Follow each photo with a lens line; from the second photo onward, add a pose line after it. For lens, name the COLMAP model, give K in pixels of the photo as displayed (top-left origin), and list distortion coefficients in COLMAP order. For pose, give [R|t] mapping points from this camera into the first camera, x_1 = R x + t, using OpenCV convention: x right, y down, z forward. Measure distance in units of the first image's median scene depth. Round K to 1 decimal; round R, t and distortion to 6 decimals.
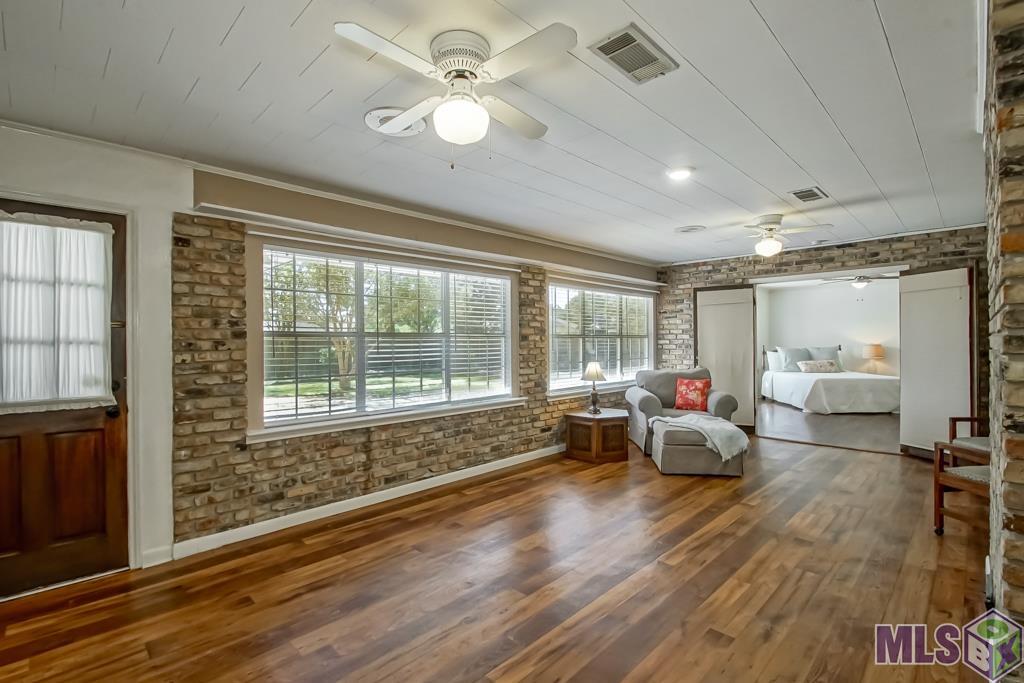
lens RADIAL K [[467.7, 0, 514.9], [0, 467.7, 341.4], [0, 0, 1]] dist [0.008282, -0.000674]
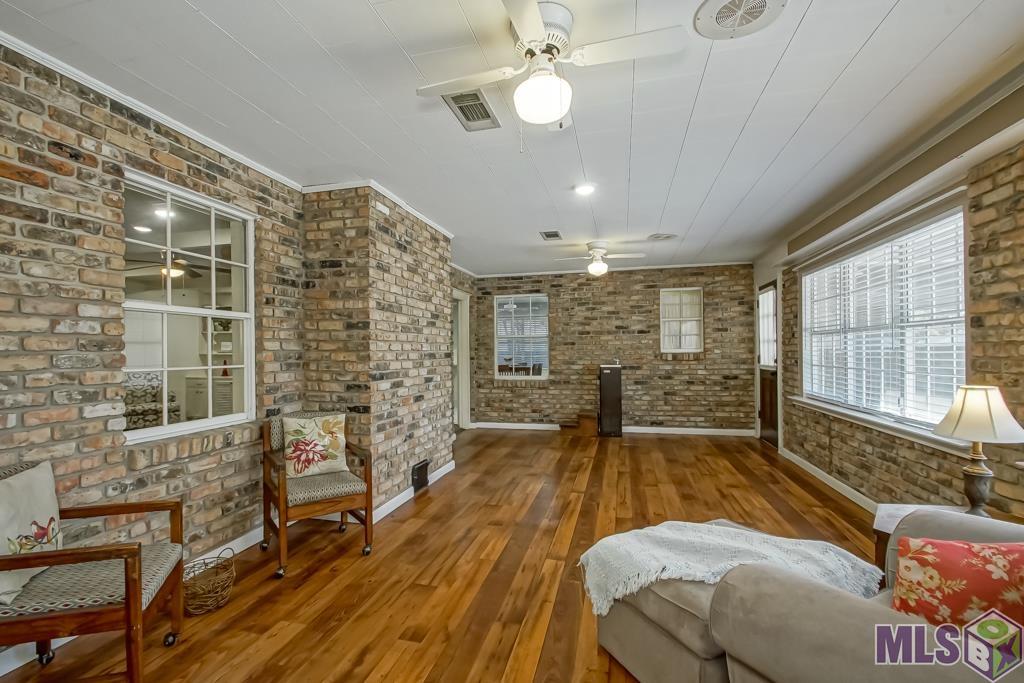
lens RADIAL K [[467.7, 0, 511.2], [0, 467.7, 344.3], [0, 0, 1]] dist [0.008282, -0.000674]
pose [[-0.850407, 0.013870, -0.525943, 0.903686], [0.013539, 0.999898, 0.004479, 0.002563], [0.525952, -0.003312, -0.850508, 1.768052]]
